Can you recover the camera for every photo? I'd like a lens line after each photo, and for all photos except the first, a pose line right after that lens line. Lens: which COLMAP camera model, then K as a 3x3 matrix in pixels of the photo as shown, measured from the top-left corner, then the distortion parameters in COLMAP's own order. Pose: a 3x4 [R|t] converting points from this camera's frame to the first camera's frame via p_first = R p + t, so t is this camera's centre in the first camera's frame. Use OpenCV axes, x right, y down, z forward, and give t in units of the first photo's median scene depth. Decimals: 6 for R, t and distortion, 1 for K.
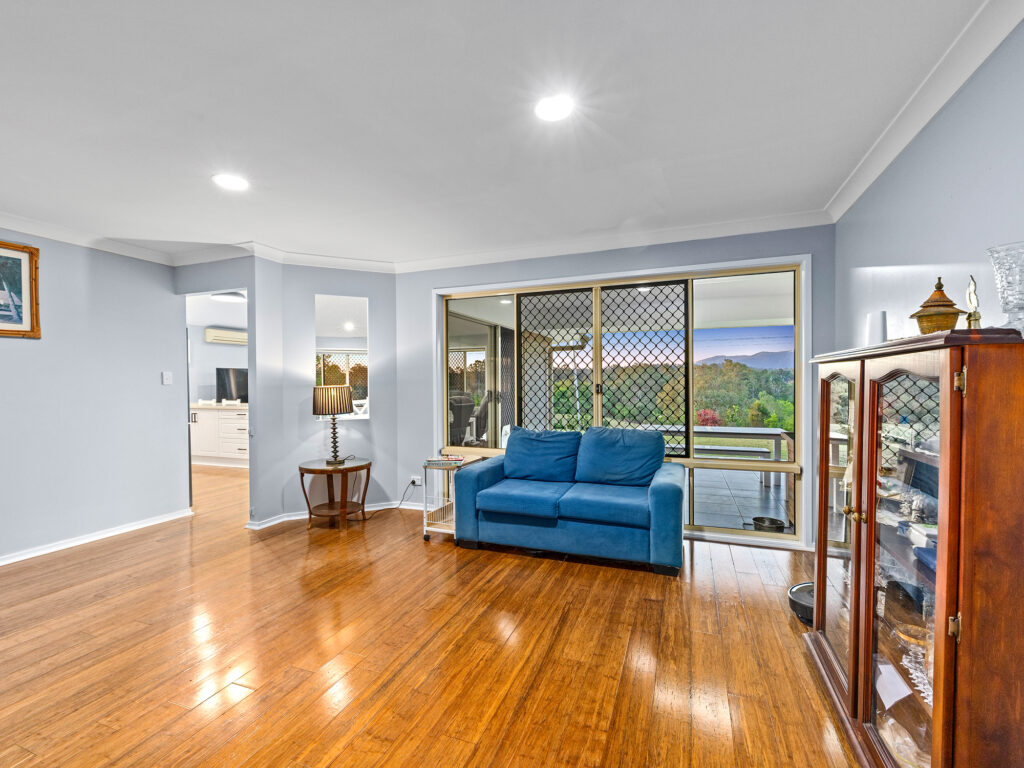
lens RADIAL K [[462.2, 0, 513.0], [0, 462.2, 385.9], [0, 0, 1]] dist [-0.000832, -0.000244]
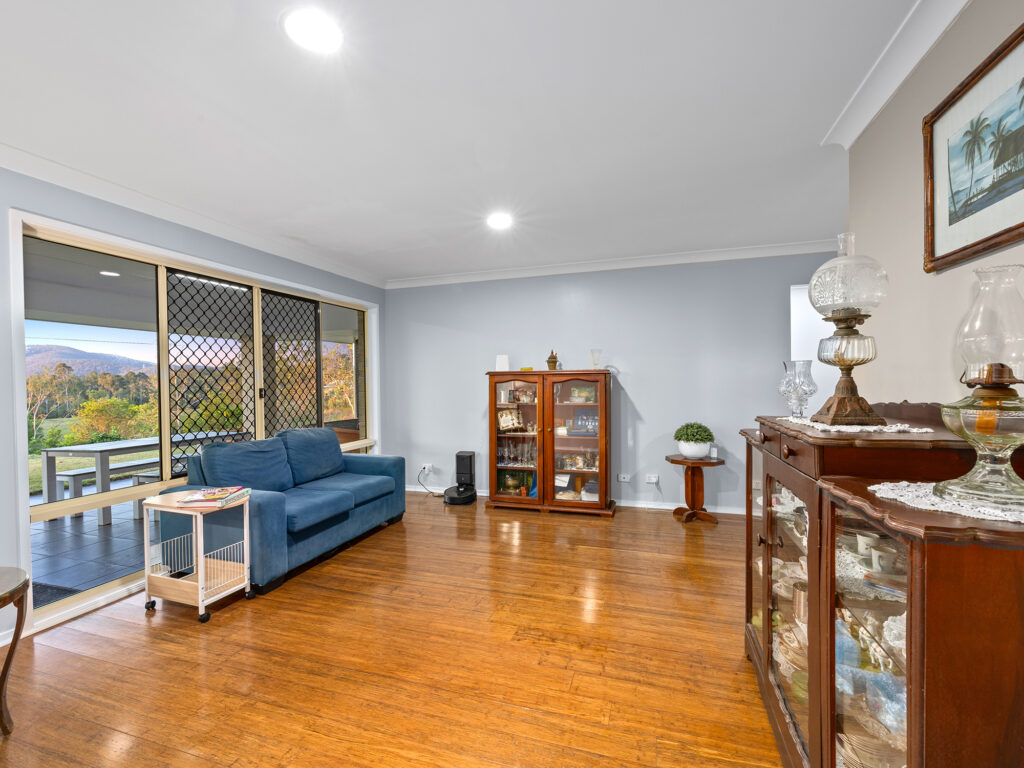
lens RADIAL K [[462.2, 0, 513.0], [0, 462.2, 385.9], [0, 0, 1]] dist [-0.000832, -0.000244]
pose [[-0.051908, -0.004692, 0.998641, -0.977027], [0.012655, 0.999906, 0.005355, -0.009528], [-0.998572, 0.012916, -0.051844, 0.635035]]
